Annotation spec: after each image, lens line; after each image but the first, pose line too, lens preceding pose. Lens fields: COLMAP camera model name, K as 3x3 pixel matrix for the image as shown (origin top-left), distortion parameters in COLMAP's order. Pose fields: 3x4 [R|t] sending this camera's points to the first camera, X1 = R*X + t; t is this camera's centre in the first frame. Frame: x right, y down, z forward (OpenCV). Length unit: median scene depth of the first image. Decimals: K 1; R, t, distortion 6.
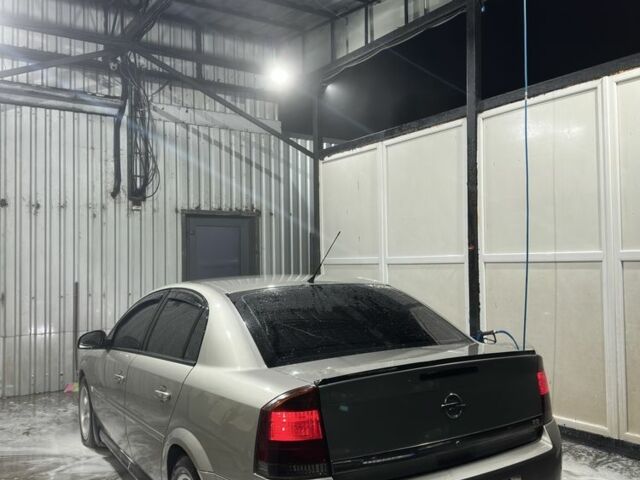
lens RADIAL K [[586.5, 0, 320.0], [0, 586.5, 240.0], [0, 0, 1]] dist [0.008302, 0.003438]
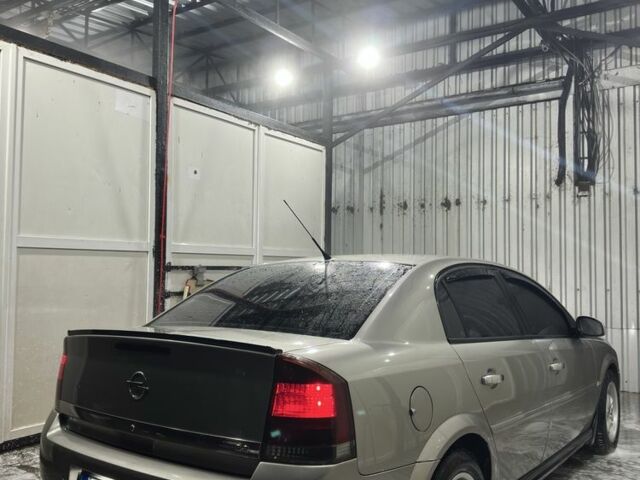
lens RADIAL K [[586.5, 0, 320.0], [0, 586.5, 240.0], [0, 0, 1]] dist [0.008302, 0.003438]
pose [[0.394676, -0.024800, -0.918486, 0.360980], [0.036742, 0.999262, -0.011193, 0.011969], [0.918085, -0.029329, 0.395296, 0.274639]]
